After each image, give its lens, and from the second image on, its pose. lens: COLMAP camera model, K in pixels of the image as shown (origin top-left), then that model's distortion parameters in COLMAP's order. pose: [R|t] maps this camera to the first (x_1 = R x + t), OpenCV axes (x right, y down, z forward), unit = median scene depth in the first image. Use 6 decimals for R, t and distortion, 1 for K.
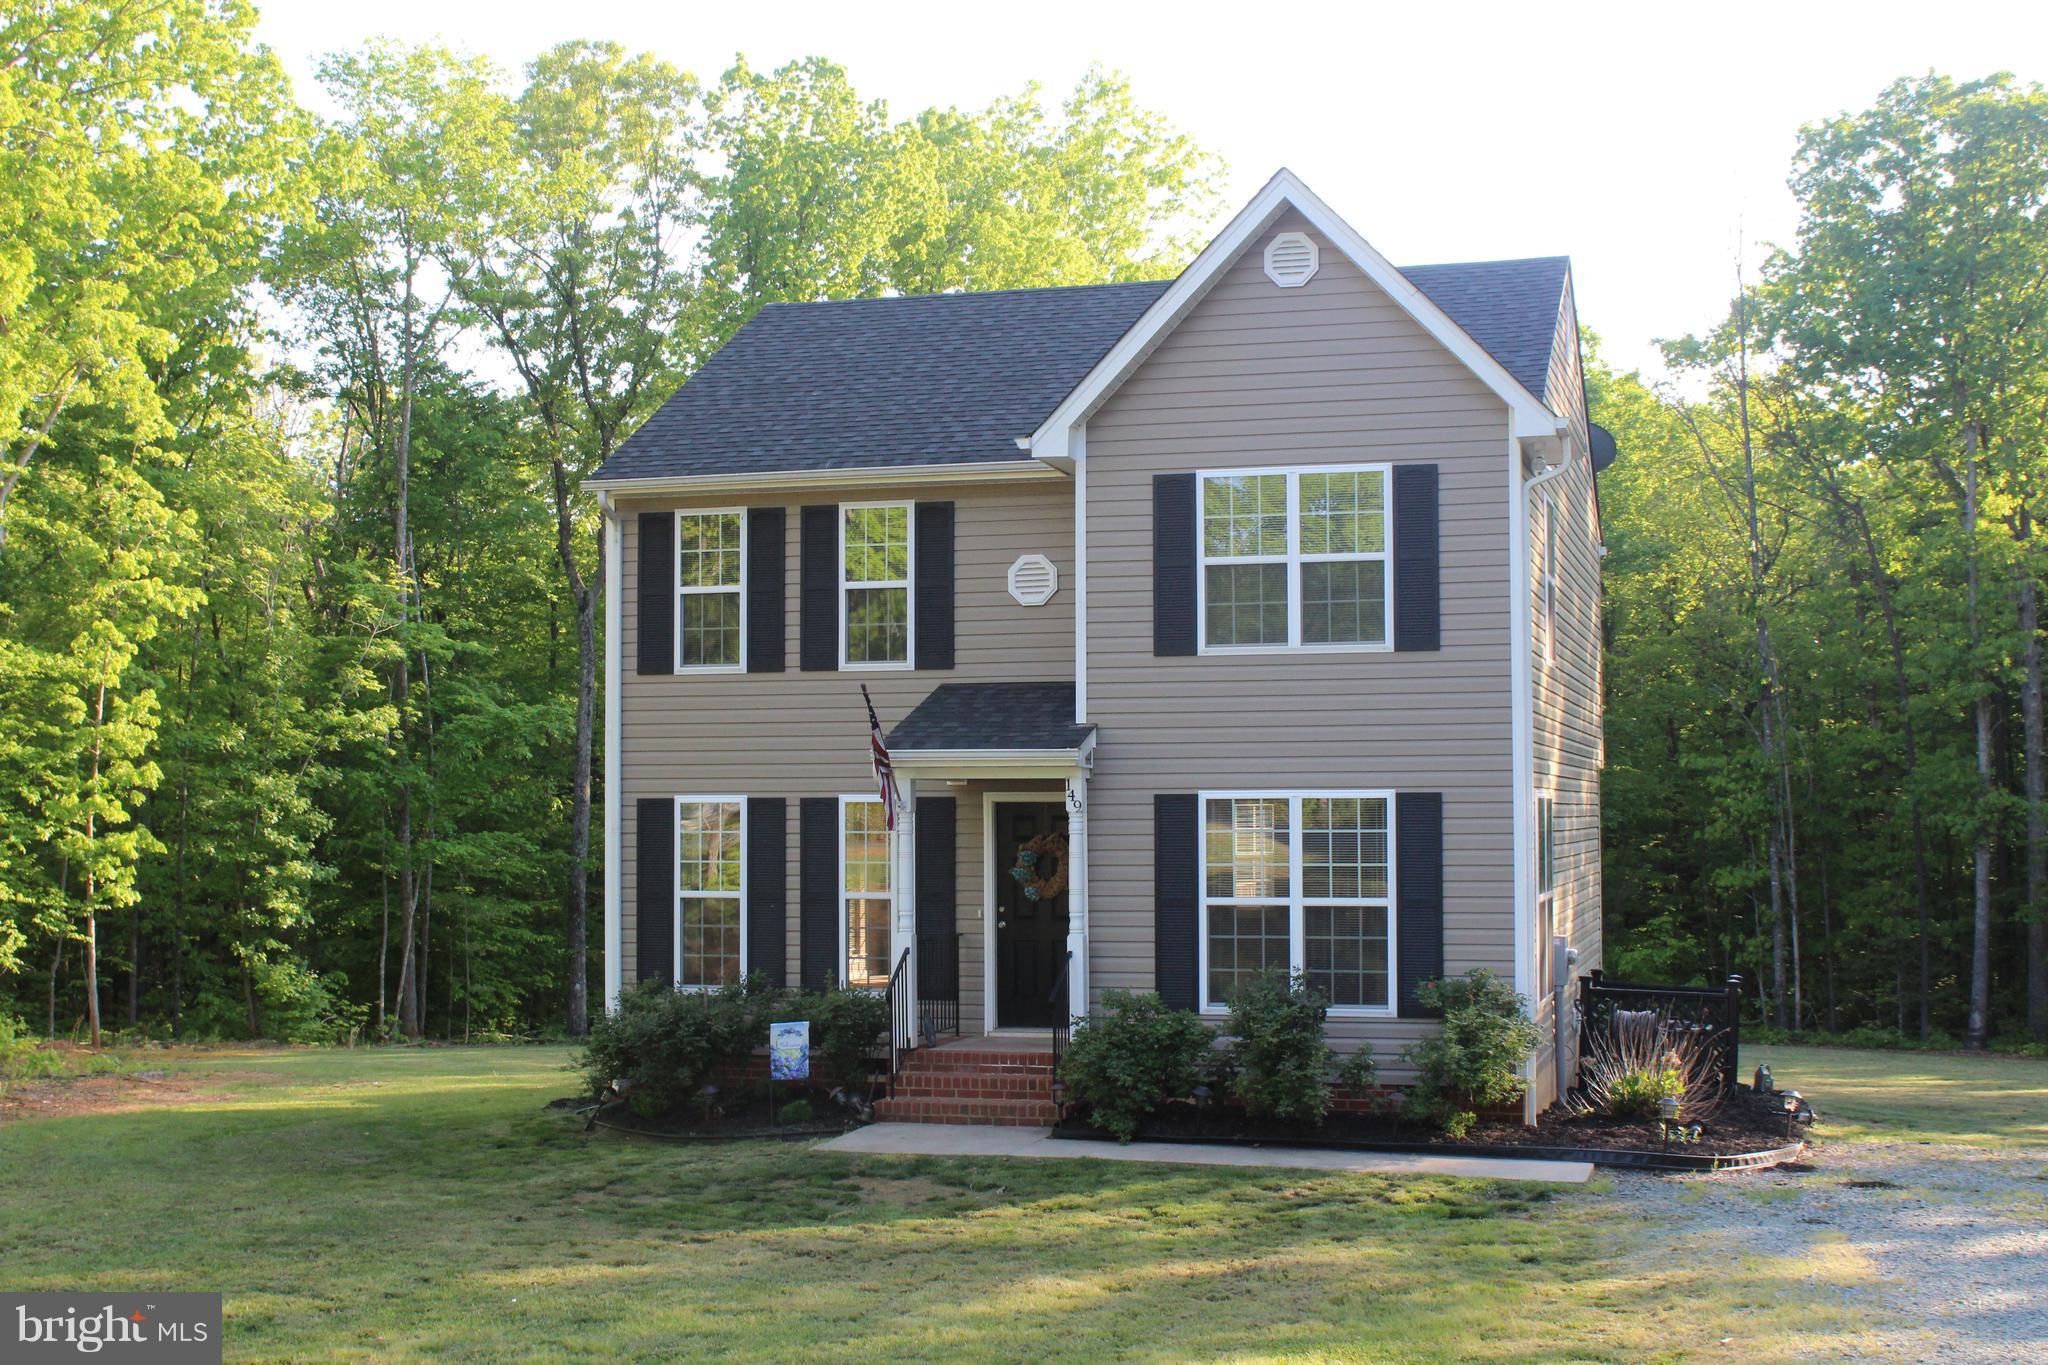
lens RADIAL K [[2685.7, 0, 987.9], [0, 2685.7, 715.2], [0, 0, 1]] dist [-0.045955, 0.000000]
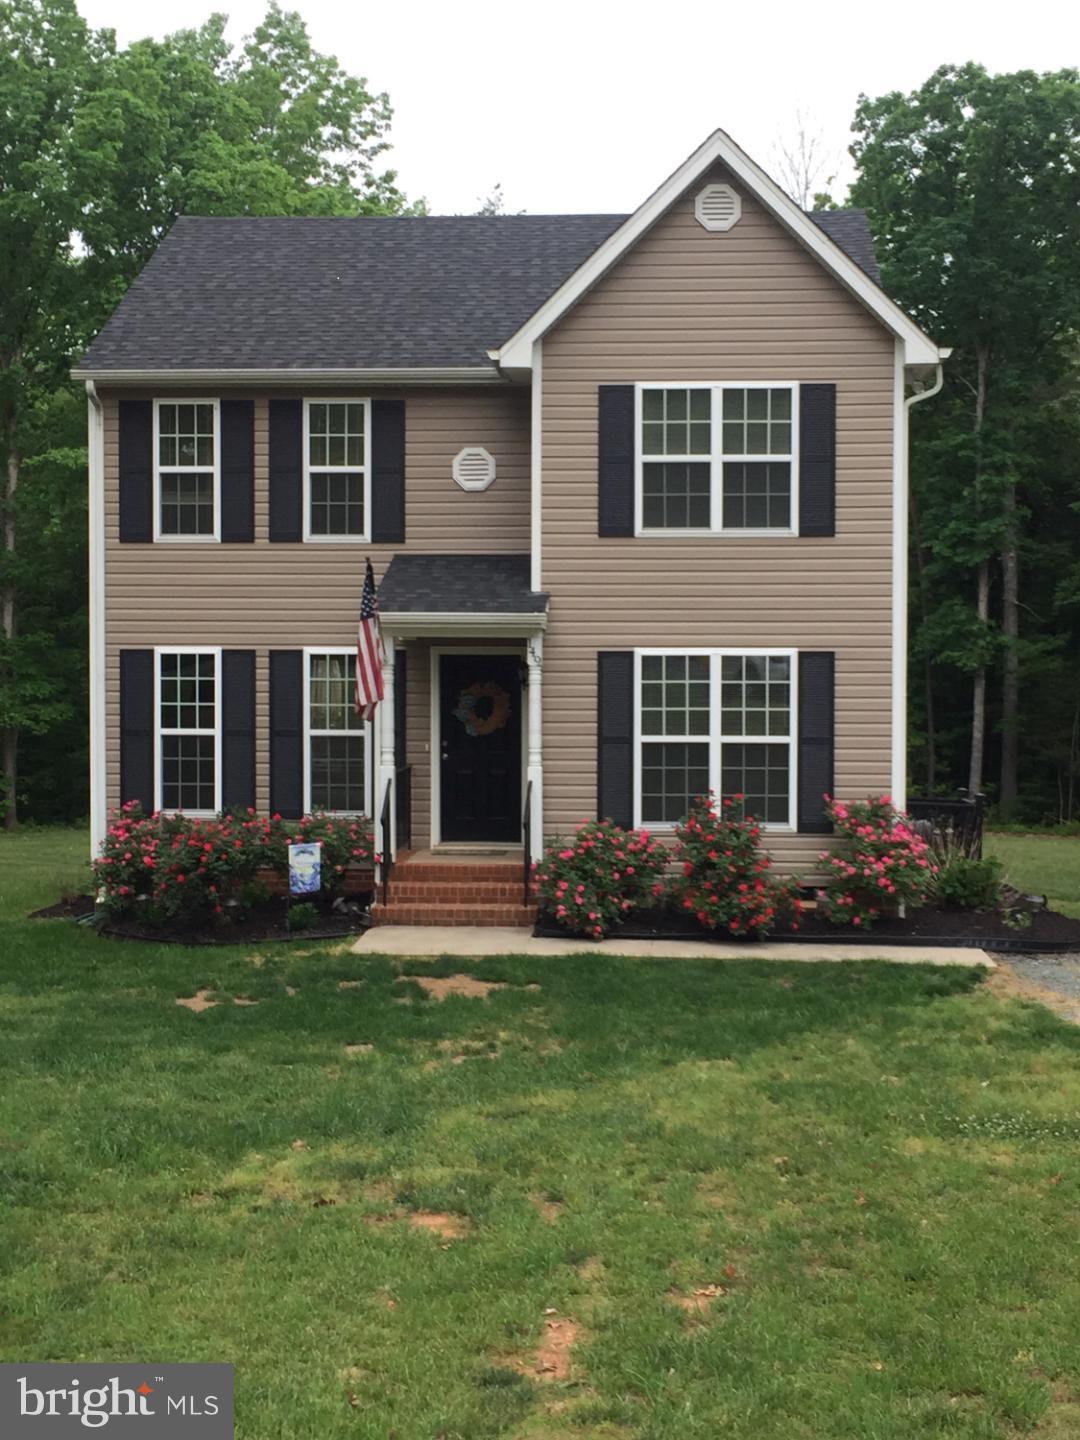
lens RADIAL K [[2144.1, 0, 559.0], [0, 2144.1, 706.2], [0, 0, 1]] dist [0.062583, 0.000000]
pose [[0.974136, -0.002555, 0.225947, -0.164054], [-0.013341, 0.997542, 0.068794, -0.011314], [-0.225567, -0.070029, 0.971707, 0.057242]]
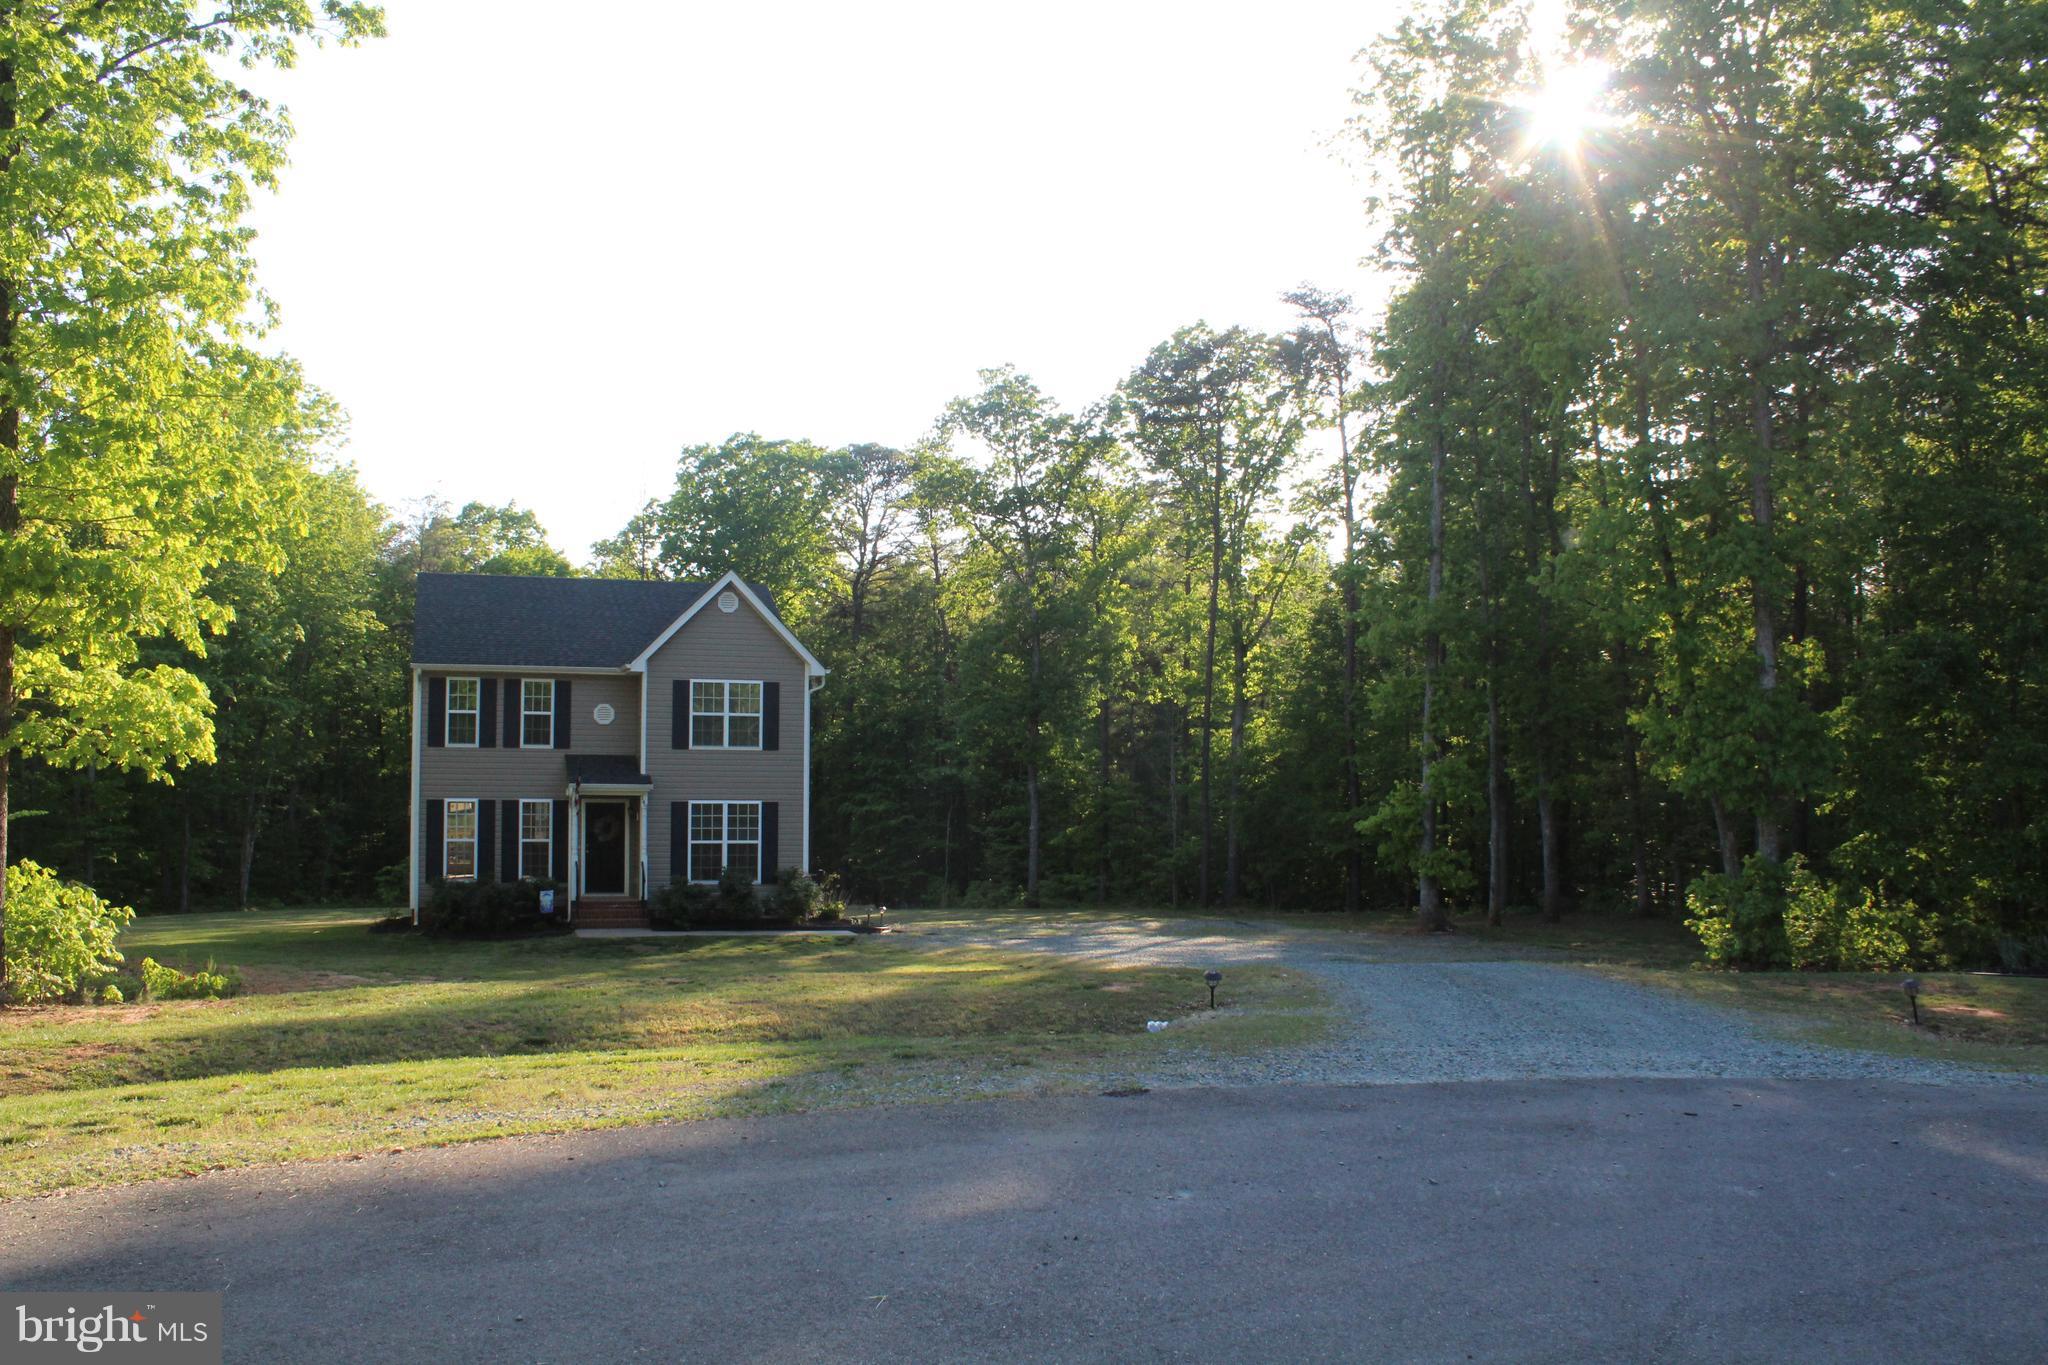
lens RADIAL K [[1800.7, 0, 1014.1], [0, 1800.7, 684.8], [0, 0, 1]] dist [-0.147941, 0.061993]
pose [[0.818769, 0.037483, 0.572898, -0.633151], [-0.030292, 0.999297, -0.022089, -0.052926], [-0.573323, 0.000731, 0.819329, -0.592462]]
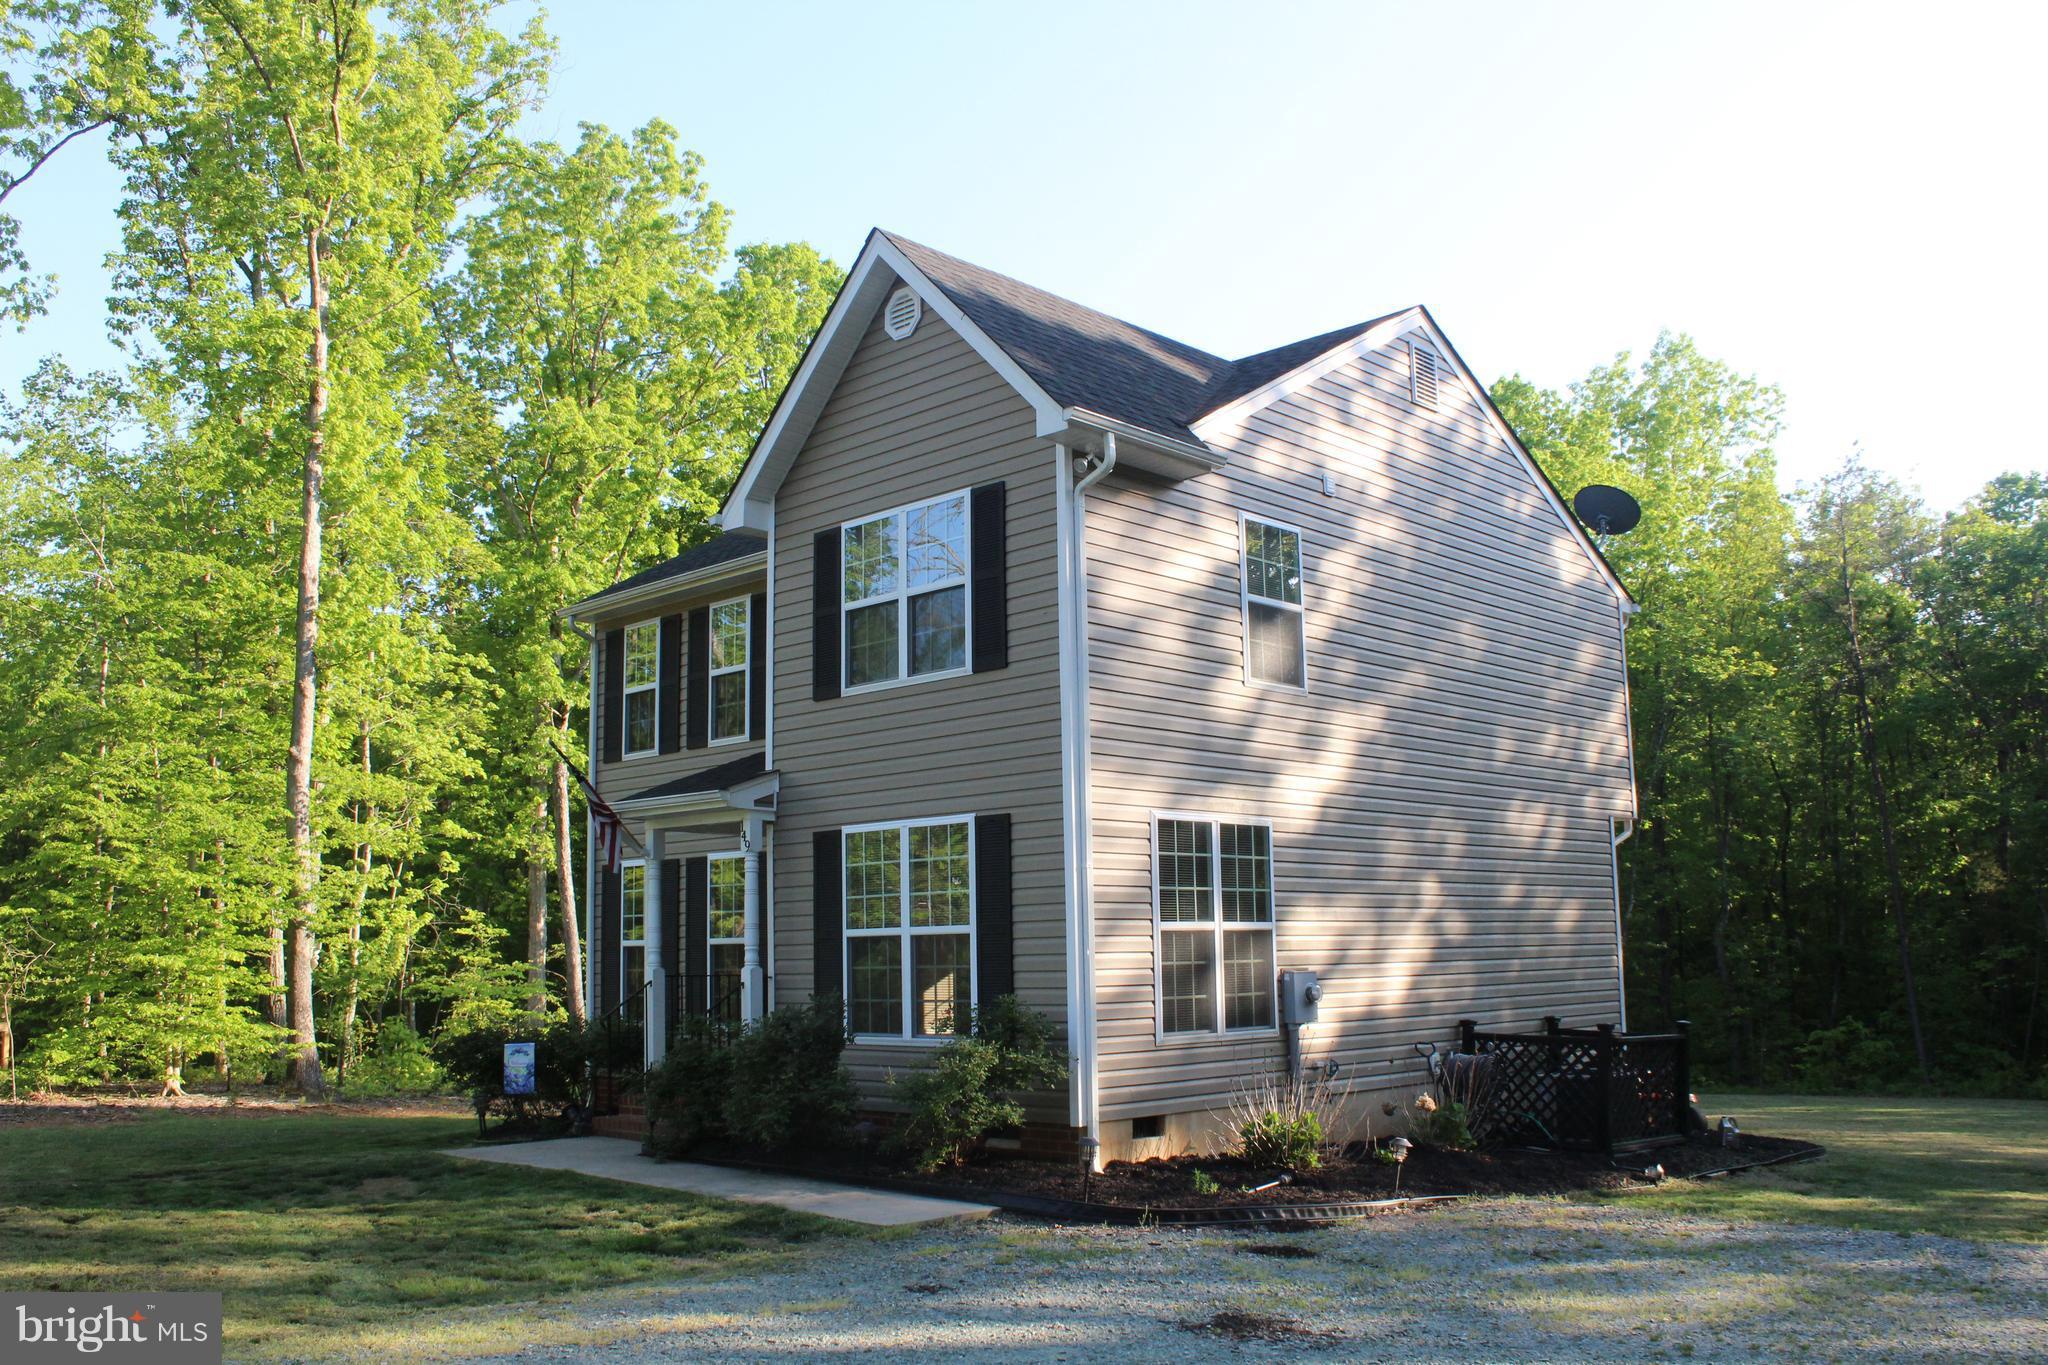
lens RADIAL K [[1800.7, 0, 1002.3], [0, 1800.7, 697.2], [0, 0, 1]] dist [-0.147941, 0.061993]
pose [[0.881316, -0.080568, -0.465608, 0.431372], [0.029910, 0.992893, -0.115193, 0.056680], [0.471579, 0.087595, 0.877462, 0.391351]]
